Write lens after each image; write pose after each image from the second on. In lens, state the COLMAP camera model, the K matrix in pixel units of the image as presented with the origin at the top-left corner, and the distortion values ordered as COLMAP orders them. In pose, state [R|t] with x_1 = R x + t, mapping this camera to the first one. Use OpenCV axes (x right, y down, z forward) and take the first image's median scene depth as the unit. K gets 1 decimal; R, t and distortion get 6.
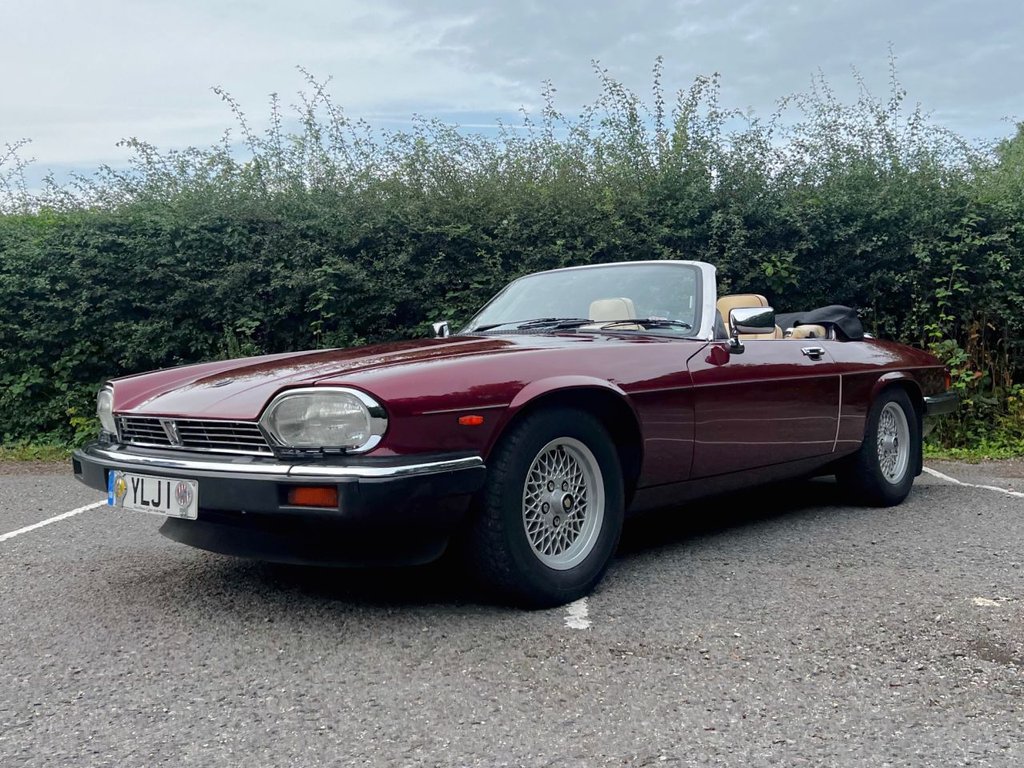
lens RADIAL K [[1060.2, 0, 525.7], [0, 1060.2, 334.7], [0, 0, 1]] dist [0.106087, -0.241716]
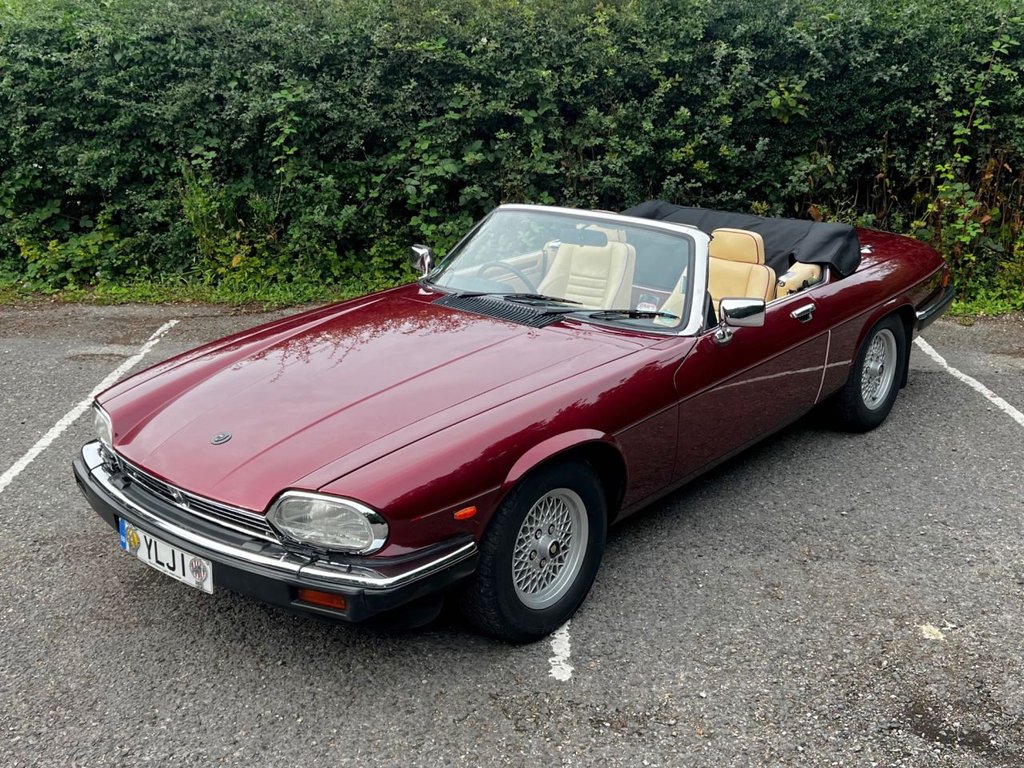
lens RADIAL K [[1185.7, 0, 509.4], [0, 1185.7, 353.7], [0, 0, 1]] dist [0.092852, -0.227930]
pose [[0.999919, 0.005328, 0.011576, -0.008418], [-0.008670, 0.950217, 0.311469, -0.170054], [-0.009340, -0.311544, 0.950186, -0.030244]]
